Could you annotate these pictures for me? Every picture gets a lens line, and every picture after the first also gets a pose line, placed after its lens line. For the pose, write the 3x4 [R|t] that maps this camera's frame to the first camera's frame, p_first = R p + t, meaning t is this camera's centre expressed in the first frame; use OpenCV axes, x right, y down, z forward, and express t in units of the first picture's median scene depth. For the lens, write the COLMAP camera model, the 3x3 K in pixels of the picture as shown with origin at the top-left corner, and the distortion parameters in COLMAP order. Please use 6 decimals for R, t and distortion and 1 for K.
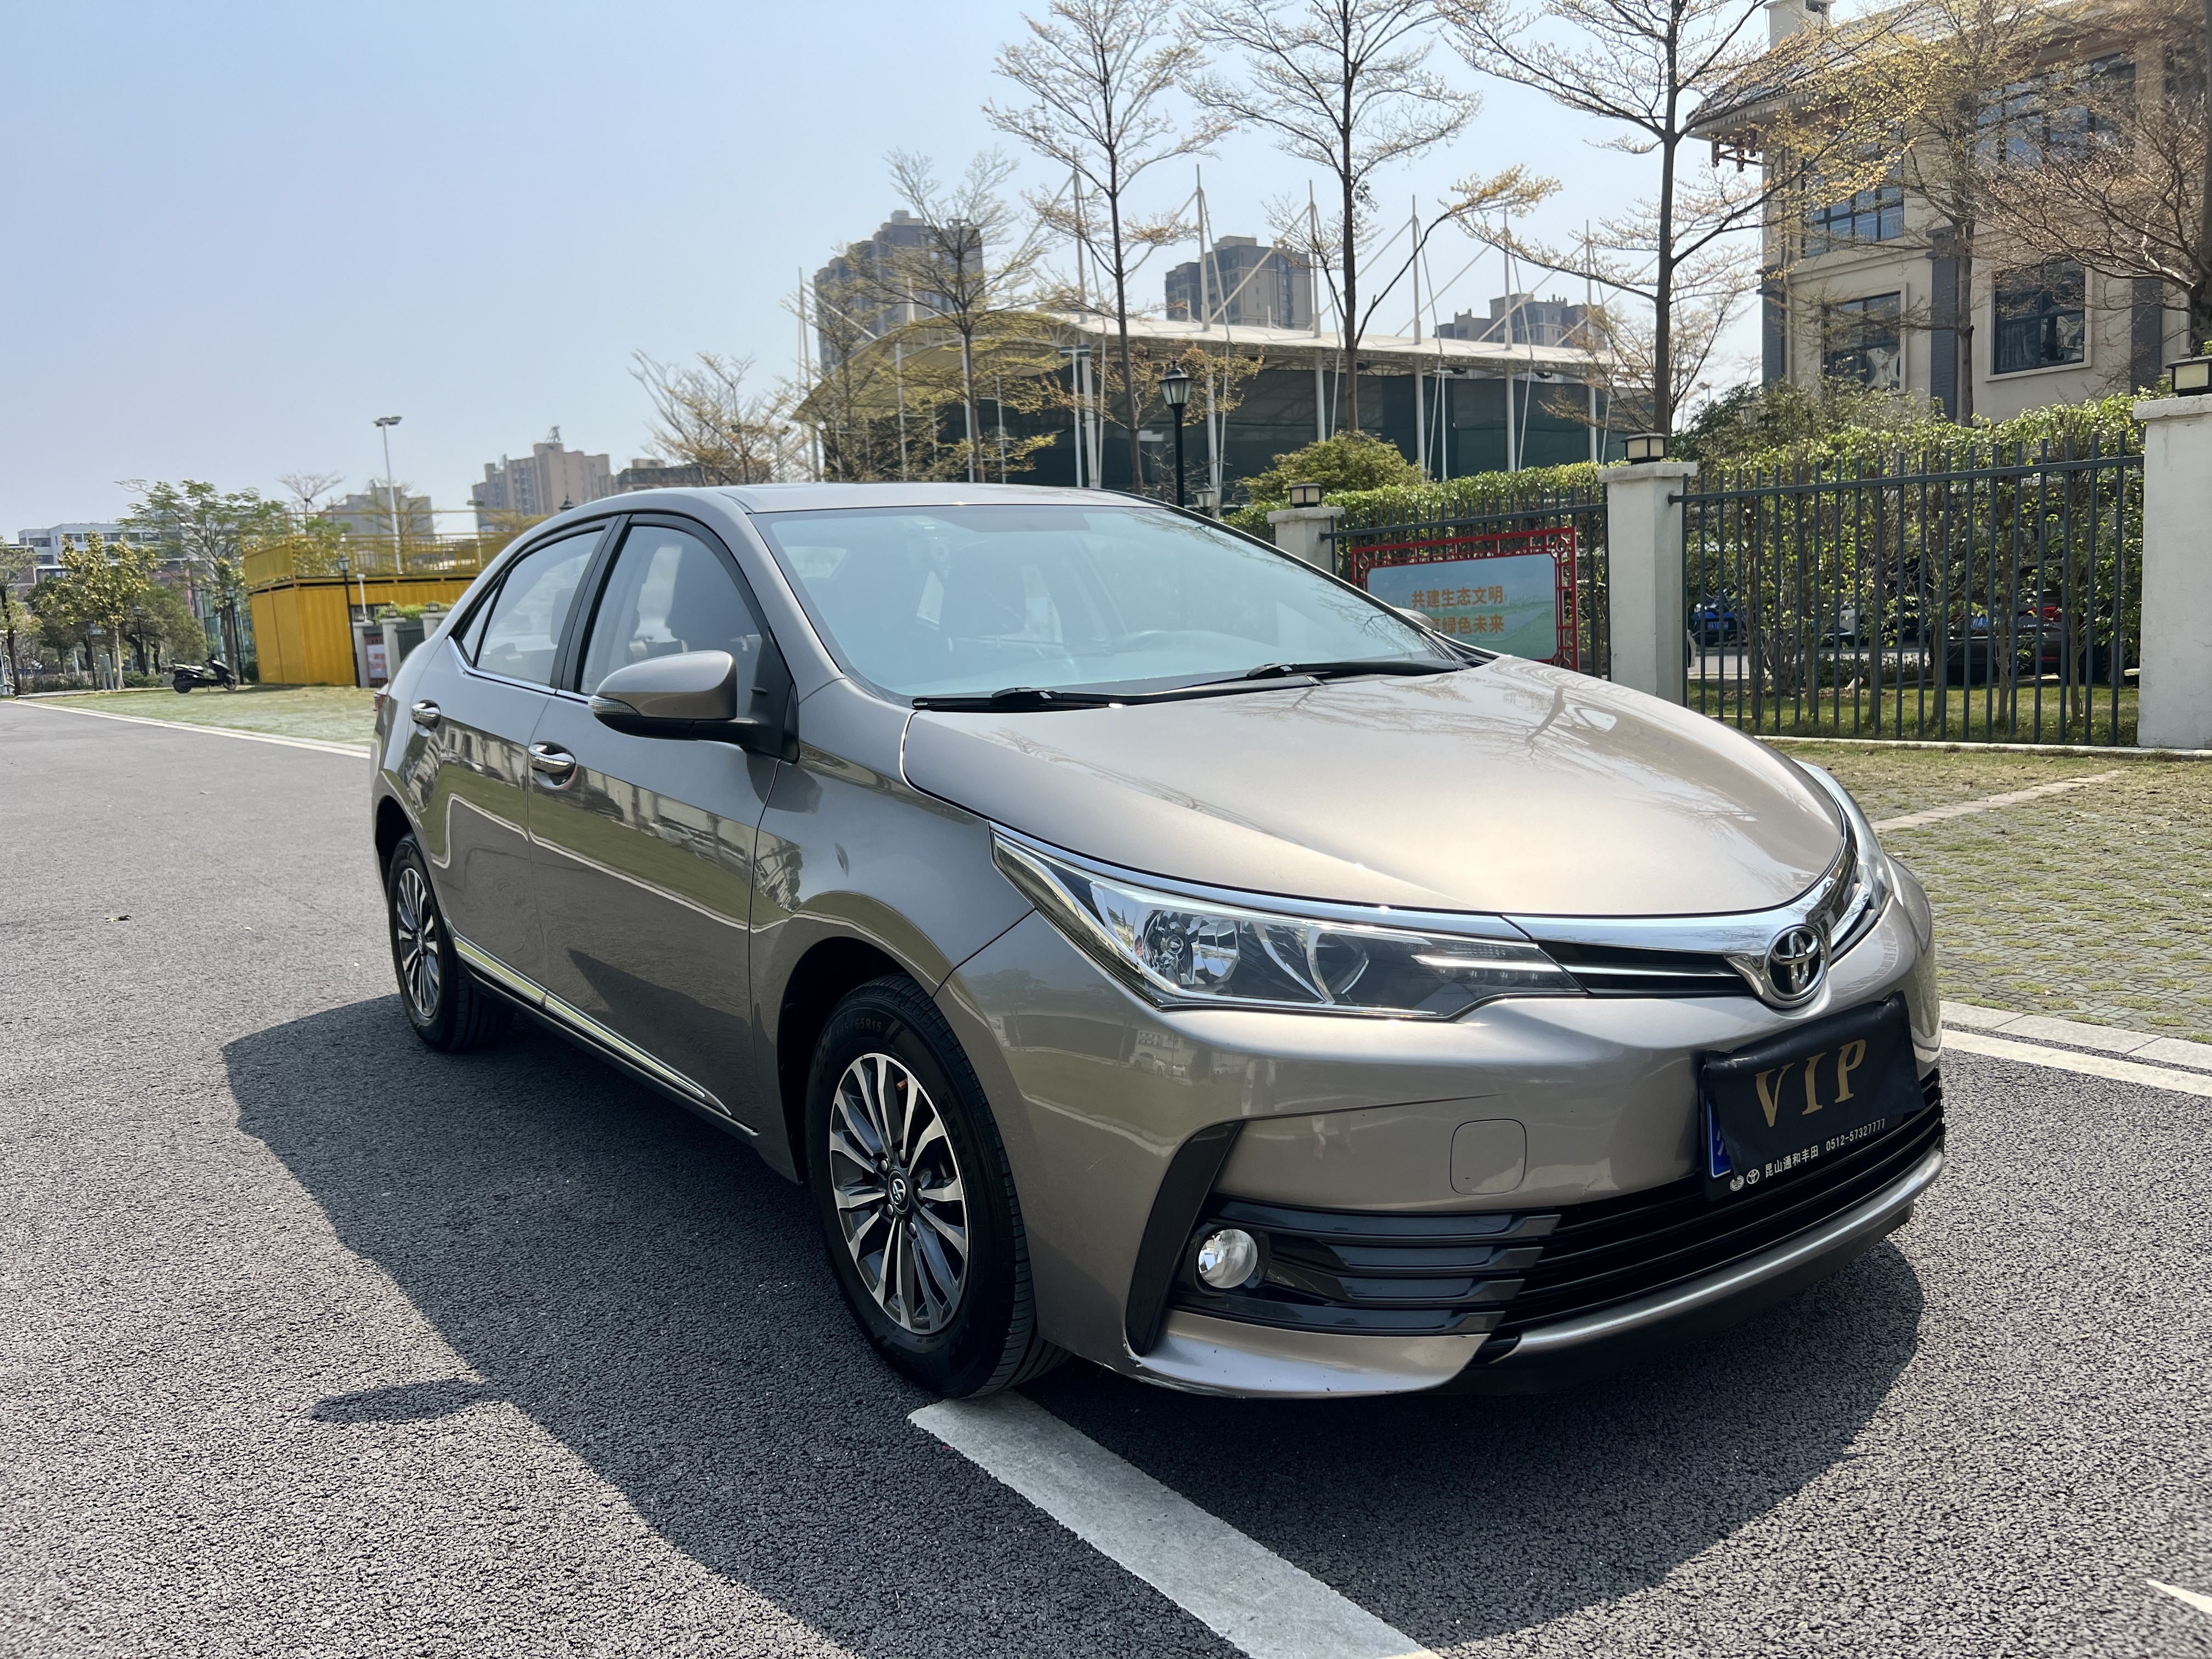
lens RADIAL K [[1658.3, 0, 1106.8], [0, 1658.3, 836.9], [0, 0, 1]] dist [-0.017097, -0.000792]
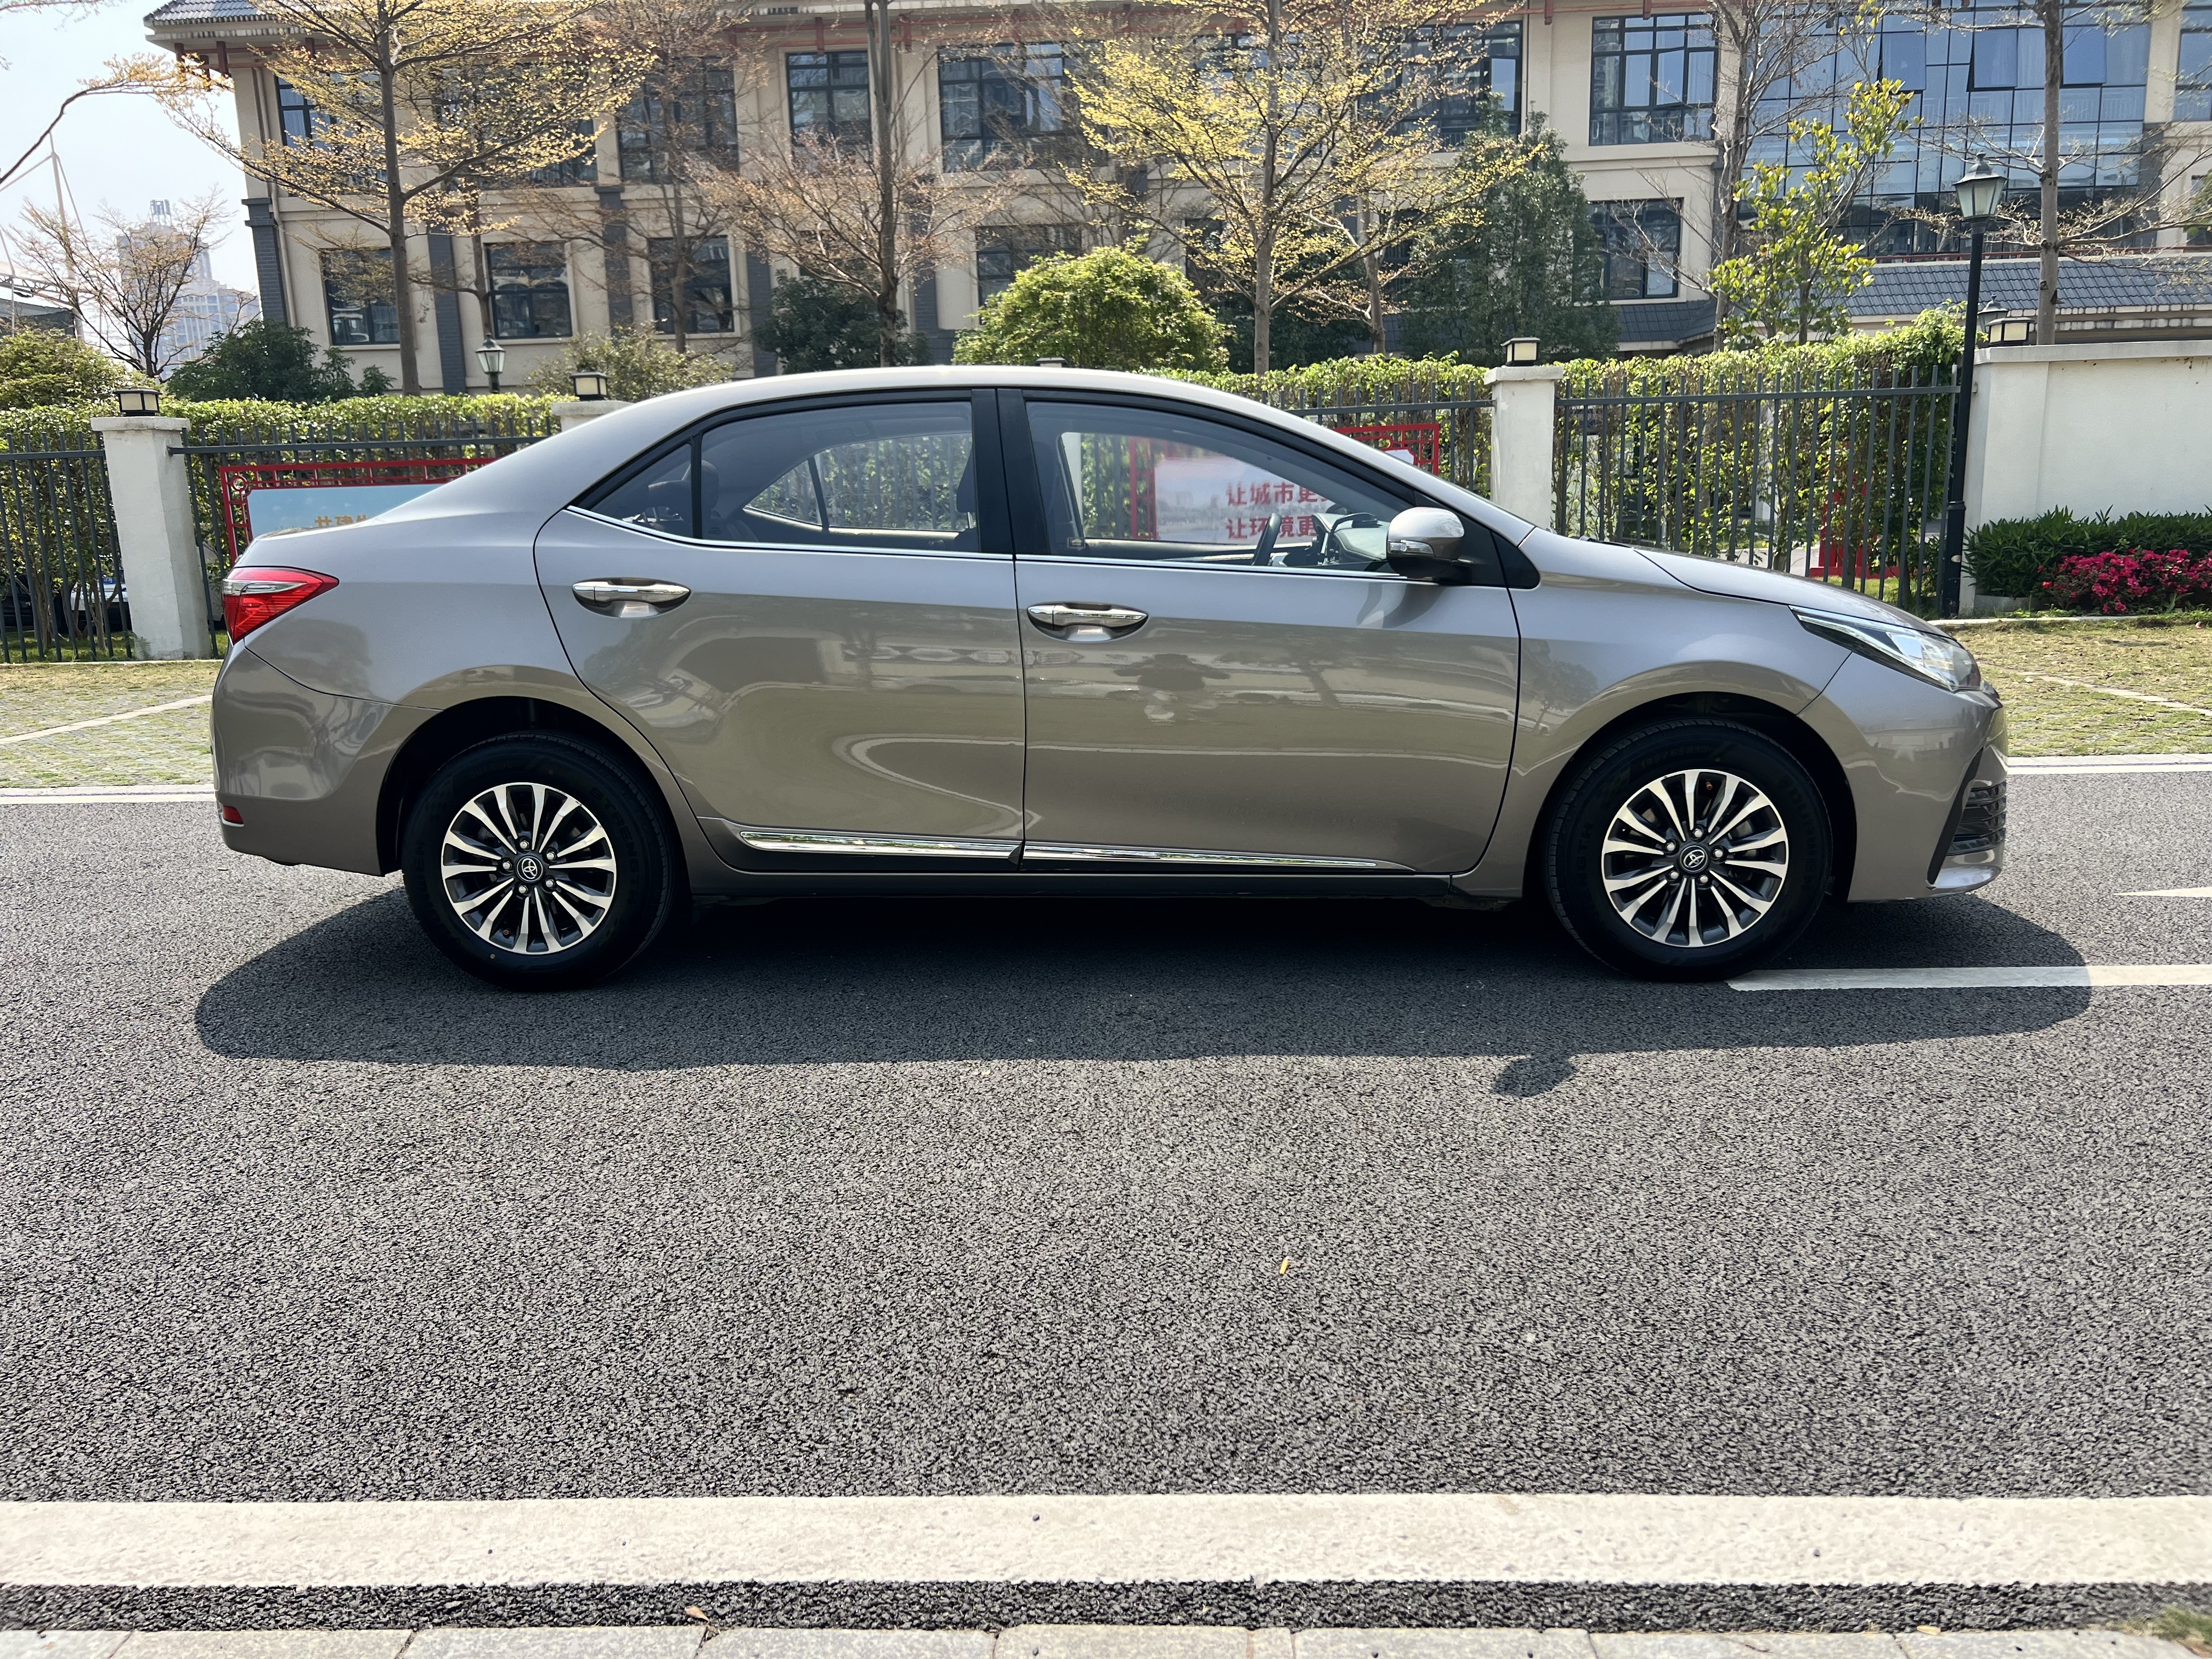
lens RADIAL K [[1658.3, 0, 1107.1], [0, 1658.3, 827.0], [0, 0, 1]] dist [-0.017097, -0.000792]
pose [[0.624642, -0.109067, 0.773258, -1.263425], [0.092021, 0.993580, 0.065808, 0.024973], [-0.775471, 0.030049, 0.630668, 0.341088]]
